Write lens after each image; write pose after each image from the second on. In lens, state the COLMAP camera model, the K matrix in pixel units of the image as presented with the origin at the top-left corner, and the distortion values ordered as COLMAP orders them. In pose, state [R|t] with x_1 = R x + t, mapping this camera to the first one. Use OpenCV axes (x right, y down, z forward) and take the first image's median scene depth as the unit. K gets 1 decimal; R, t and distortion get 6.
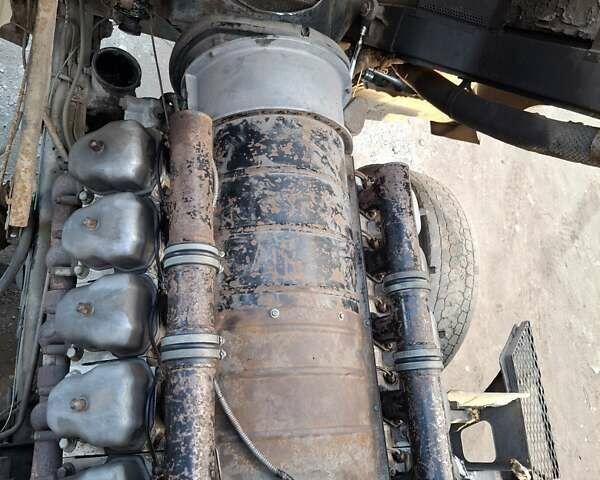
lens RADIAL K [[536.2, 0, 300.0], [0, 536.2, 240.0], [0, 0, 1]] dist [0.131188, -0.216492]
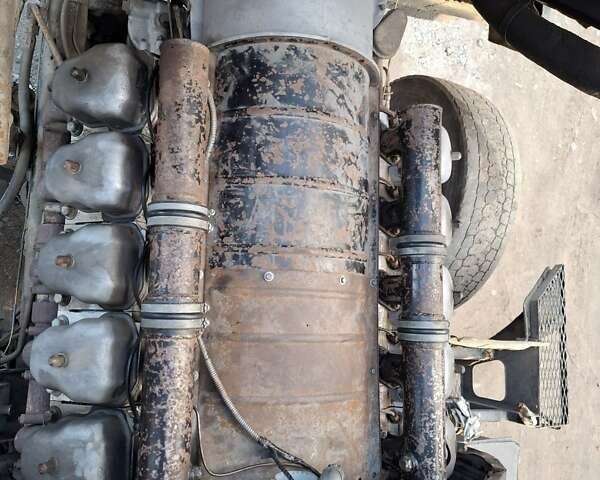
lens RADIAL K [[536.2, 0, 300.0], [0, 536.2, 240.0], [0, 0, 1]] dist [0.131188, -0.216492]
pose [[0.994361, 0.079012, -0.070735, 0.062783], [-0.062132, 0.974589, 0.215210, -0.119556], [0.085941, -0.209601, 0.974003, 0.108969]]
